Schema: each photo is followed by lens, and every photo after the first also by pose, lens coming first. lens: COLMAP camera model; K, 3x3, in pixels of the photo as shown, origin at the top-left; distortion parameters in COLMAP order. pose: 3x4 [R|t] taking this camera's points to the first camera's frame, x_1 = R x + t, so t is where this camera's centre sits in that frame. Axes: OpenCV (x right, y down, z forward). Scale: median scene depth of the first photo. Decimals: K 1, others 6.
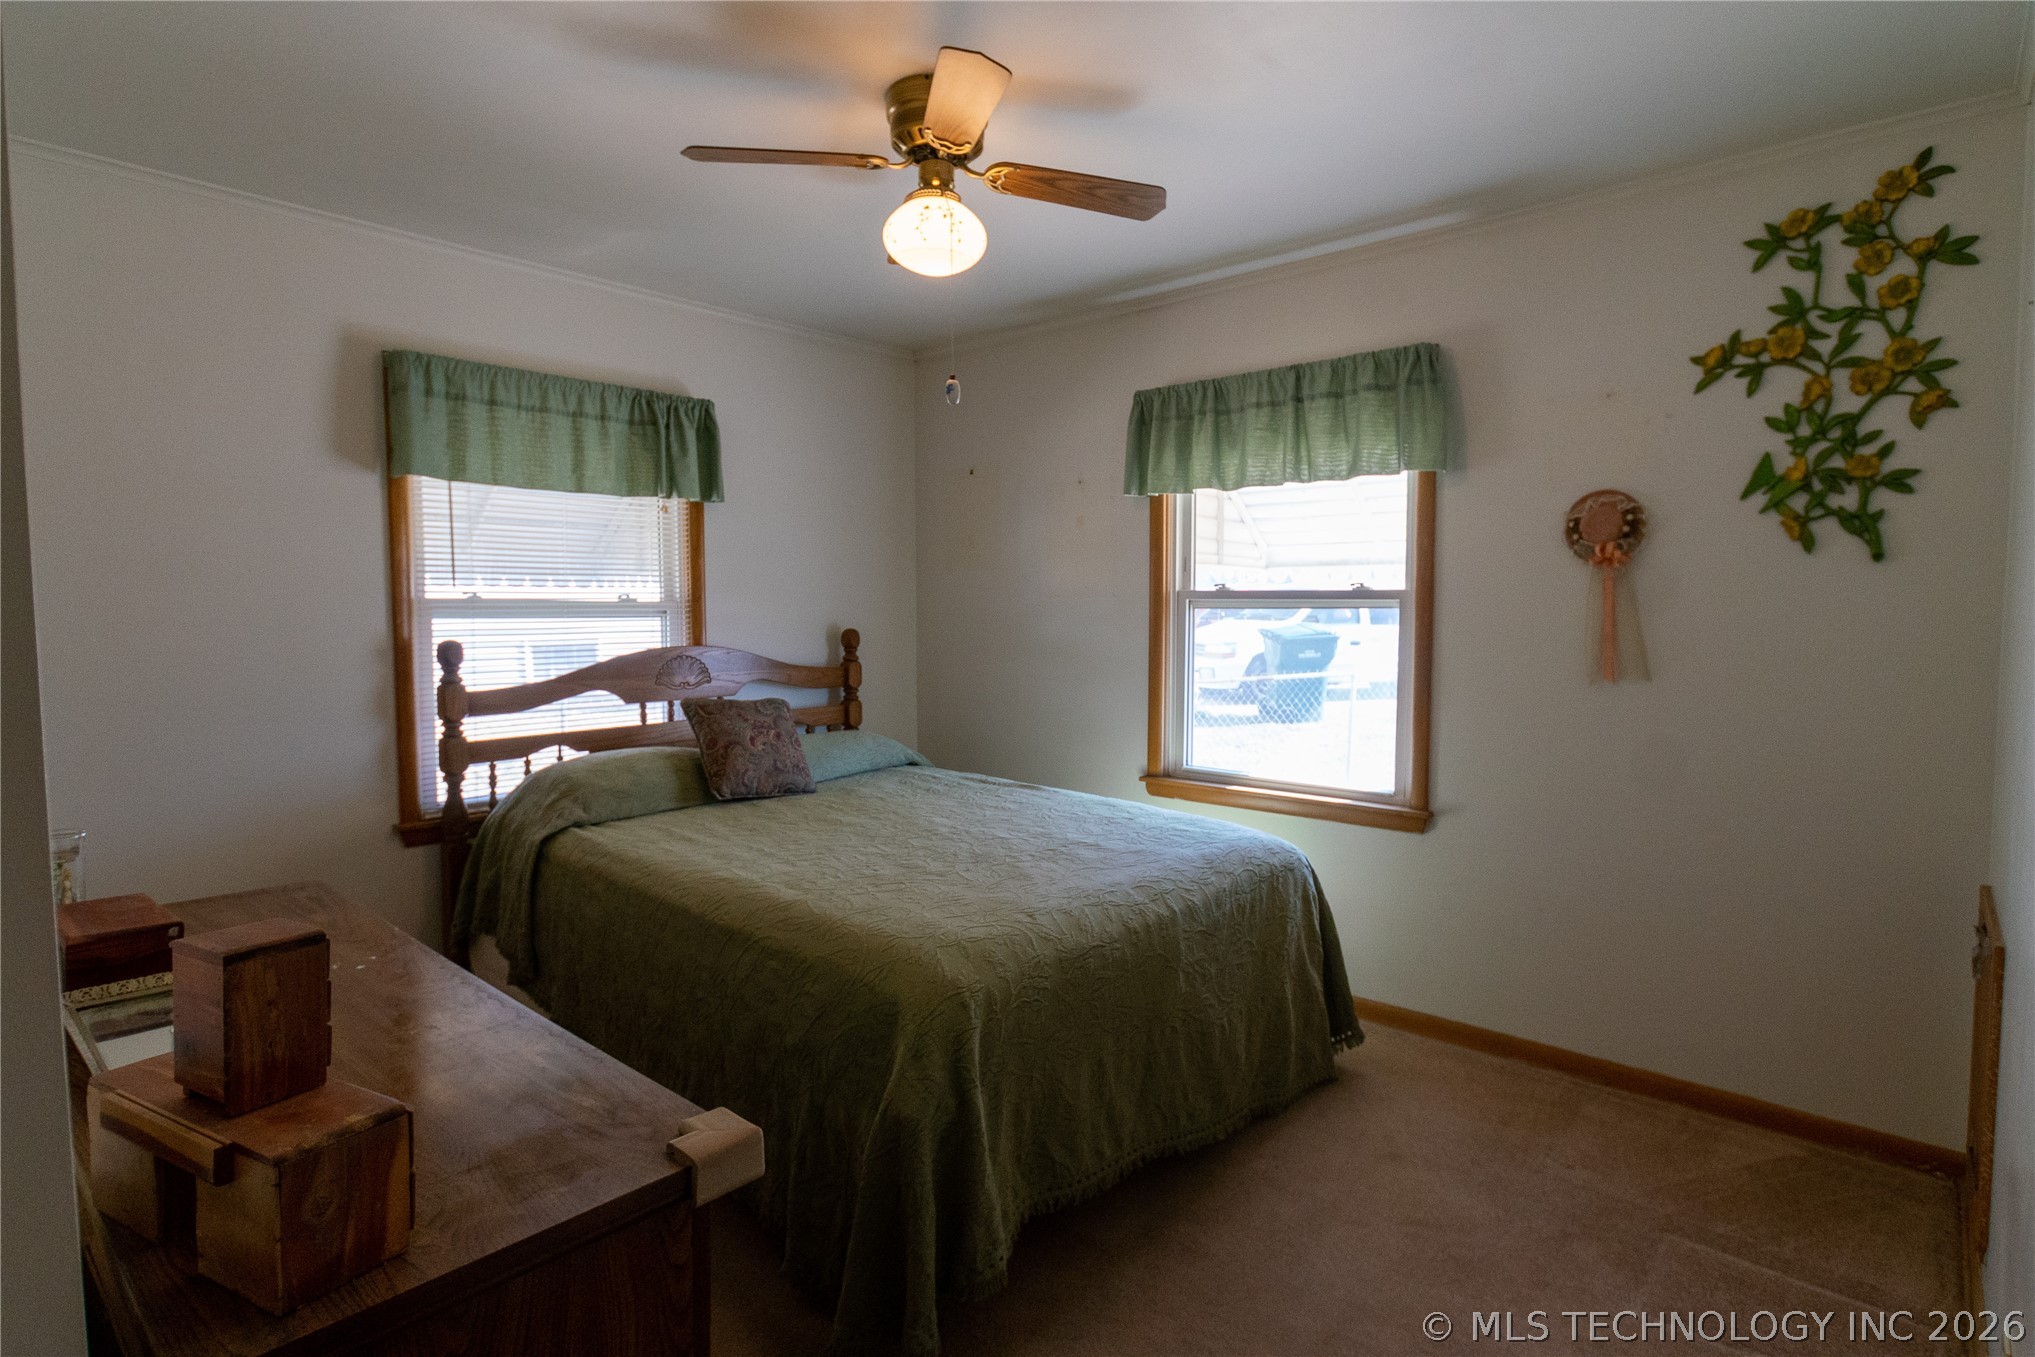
lens RADIAL K [[1007.4, 0, 1021.1], [0, 1007.4, 654.3], [0, 0, 1]] dist [0.024766, 0.000672]
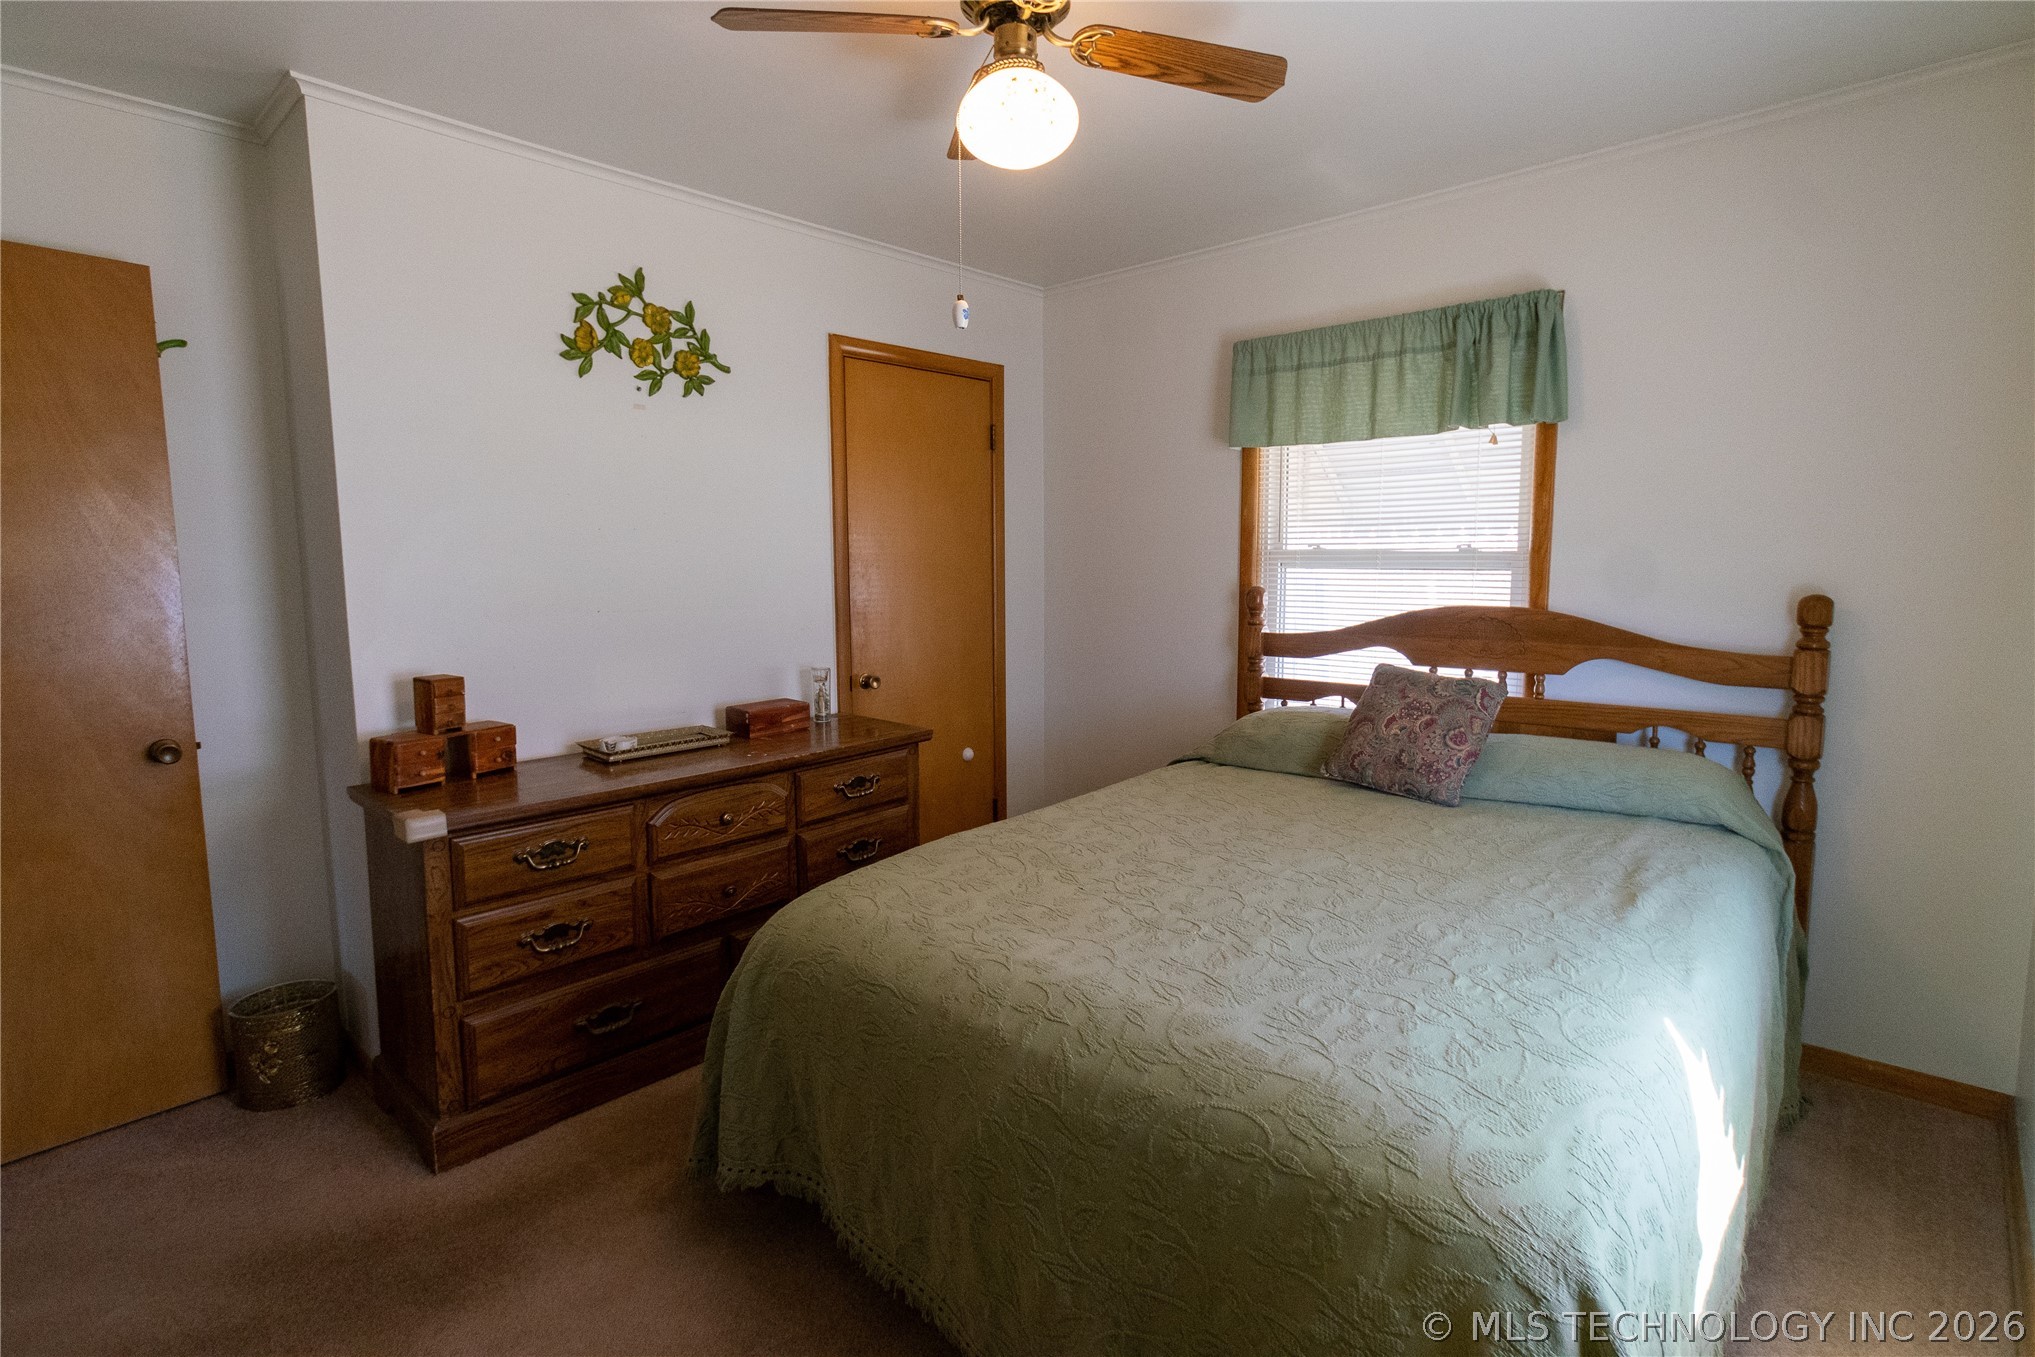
lens RADIAL K [[1007.4, 0, 1021.1], [0, 1007.4, 654.3], [0, 0, 1]] dist [0.024766, 0.000672]
pose [[0.017716, 0.107197, -0.994080, 0.544757], [-0.039267, 0.993544, 0.106440, -0.046653], [0.999072, 0.037149, 0.021811, 0.664910]]
